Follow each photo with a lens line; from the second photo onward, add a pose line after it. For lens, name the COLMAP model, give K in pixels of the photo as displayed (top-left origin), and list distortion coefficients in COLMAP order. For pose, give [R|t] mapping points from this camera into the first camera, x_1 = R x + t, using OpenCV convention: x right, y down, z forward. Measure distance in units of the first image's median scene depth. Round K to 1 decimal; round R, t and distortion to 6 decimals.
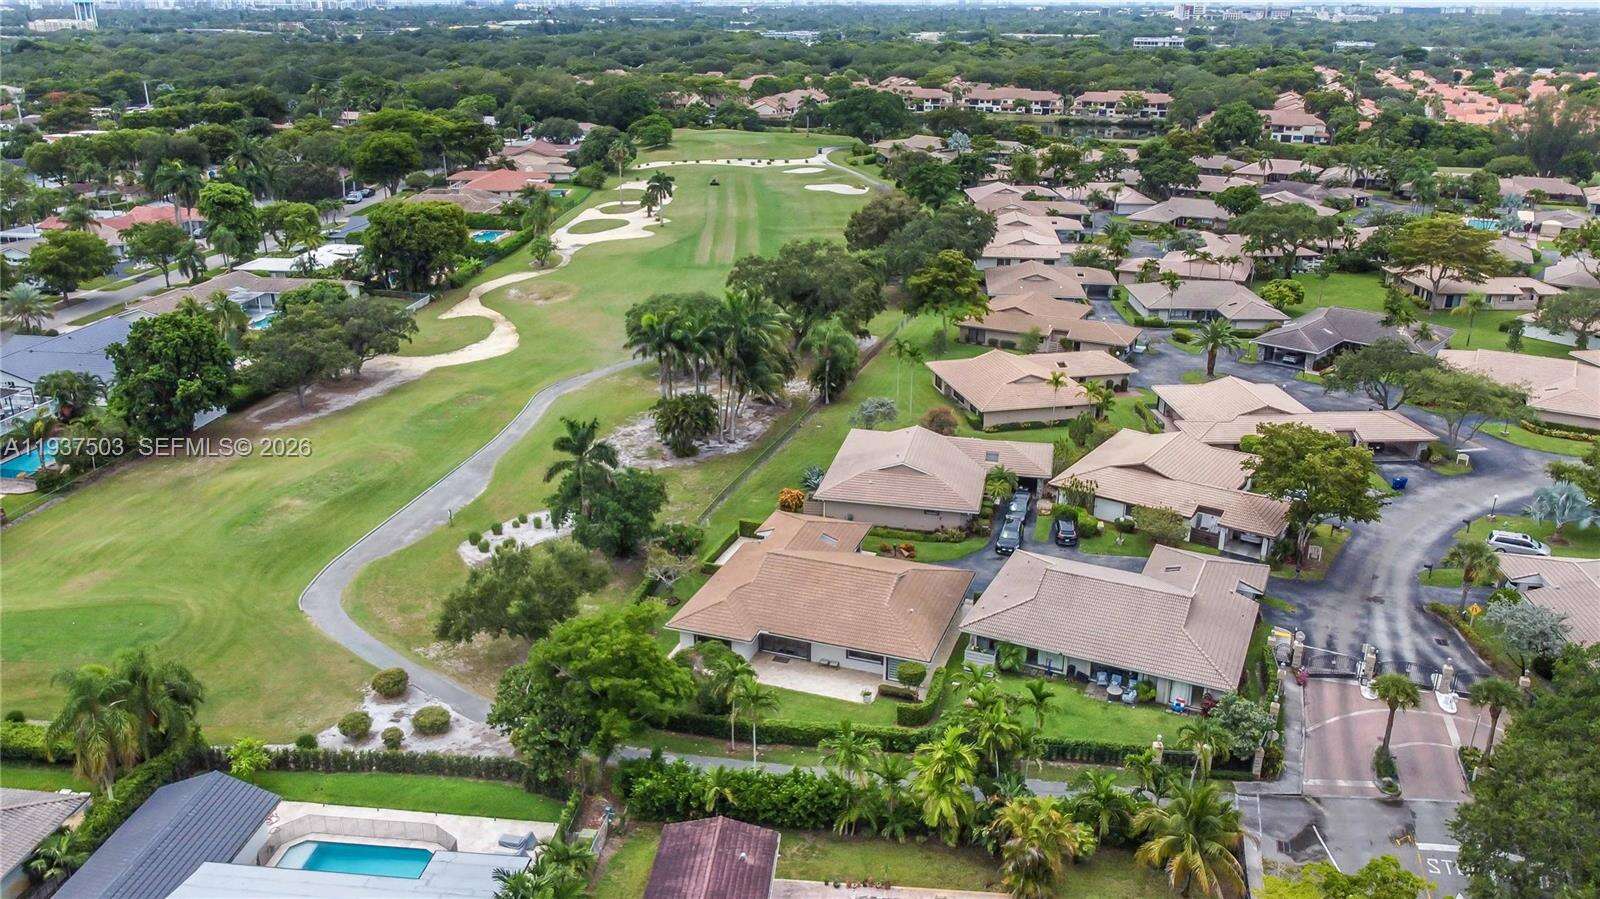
lens RADIAL K [[1205.4, 0, 805.8], [0, 1205.4, 447.2], [0, 0, 1]] dist [0.001810, -0.004596]
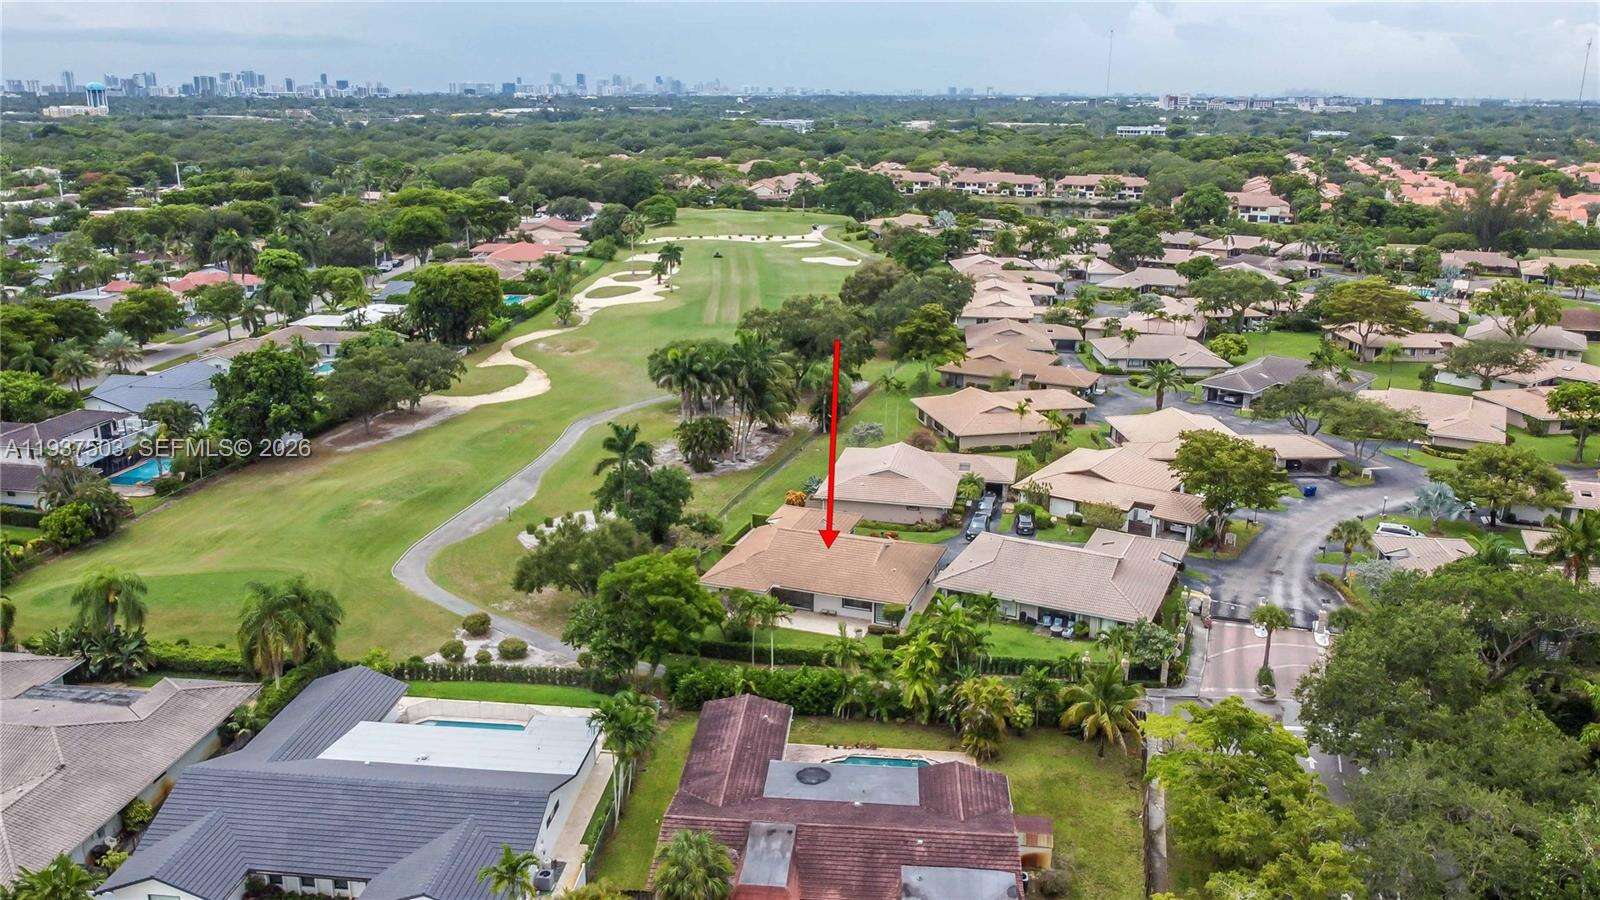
lens RADIAL K [[1205.4, 0, 805.8], [0, 1205.4, 447.7], [0, 0, 1]] dist [0.001810, -0.004596]
pose [[0.999983, 0.001662, 0.005616, -0.005760], [-0.001284, 0.997774, -0.066680, 0.047968], [-0.005715, 0.066671, 0.997759, -0.128140]]
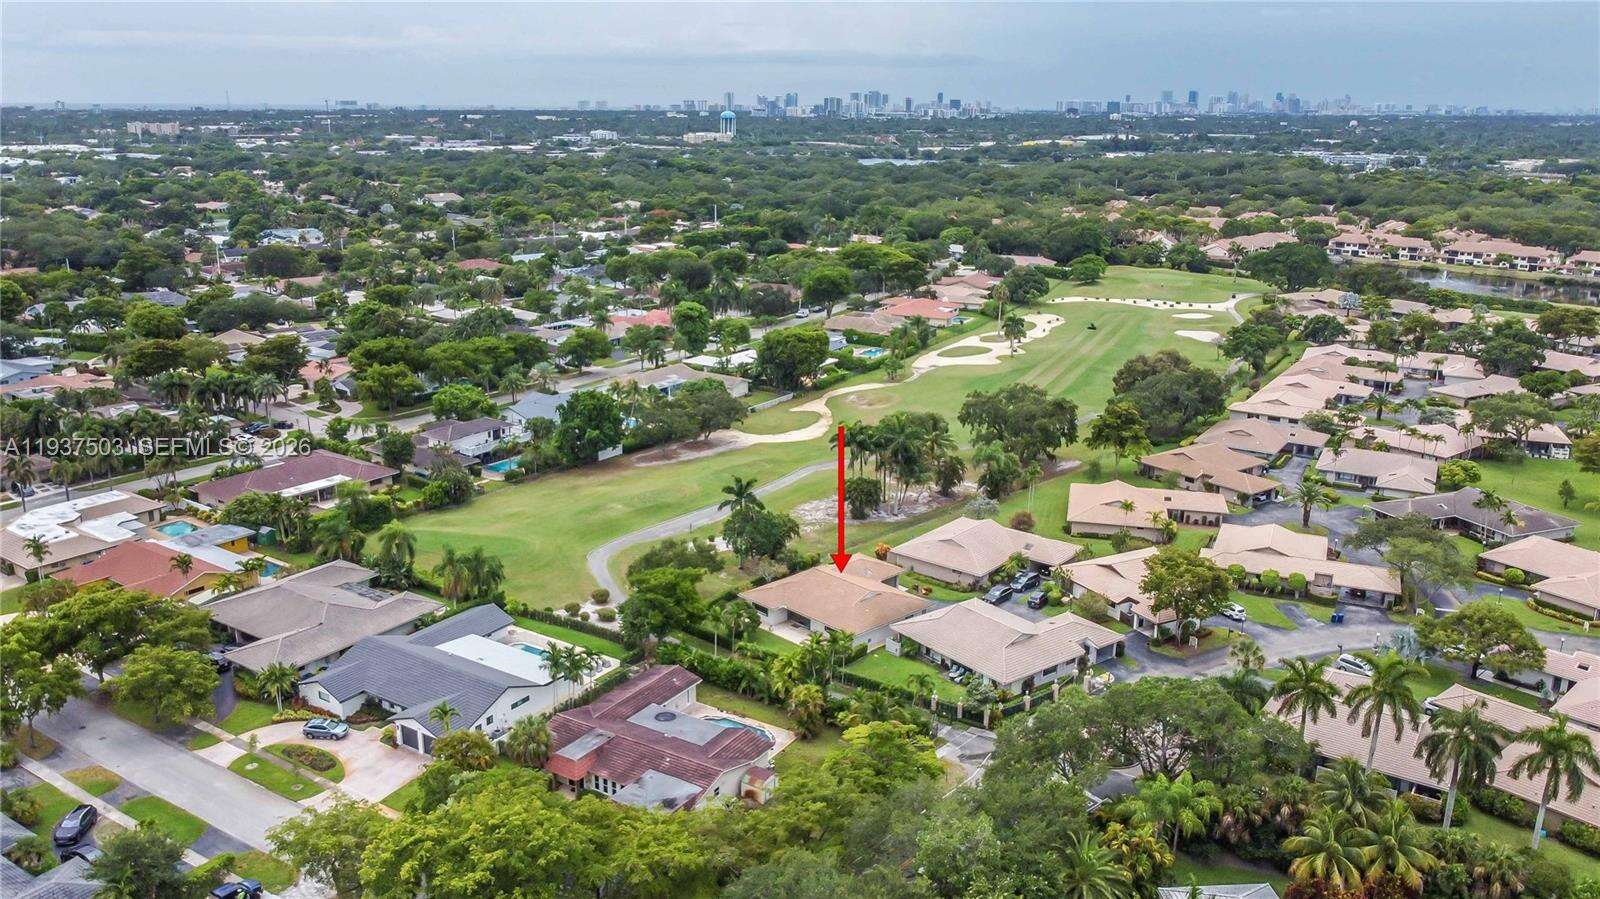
lens RADIAL K [[1205.4, 0, 805.8], [0, 1205.4, 447.2], [0, 0, 1]] dist [0.001810, -0.004596]
pose [[0.896989, 0.124463, -0.424170, 0.363330], [-0.159602, 0.986005, -0.048188, 0.001706], [0.412236, 0.110922, 0.904300, -0.309810]]
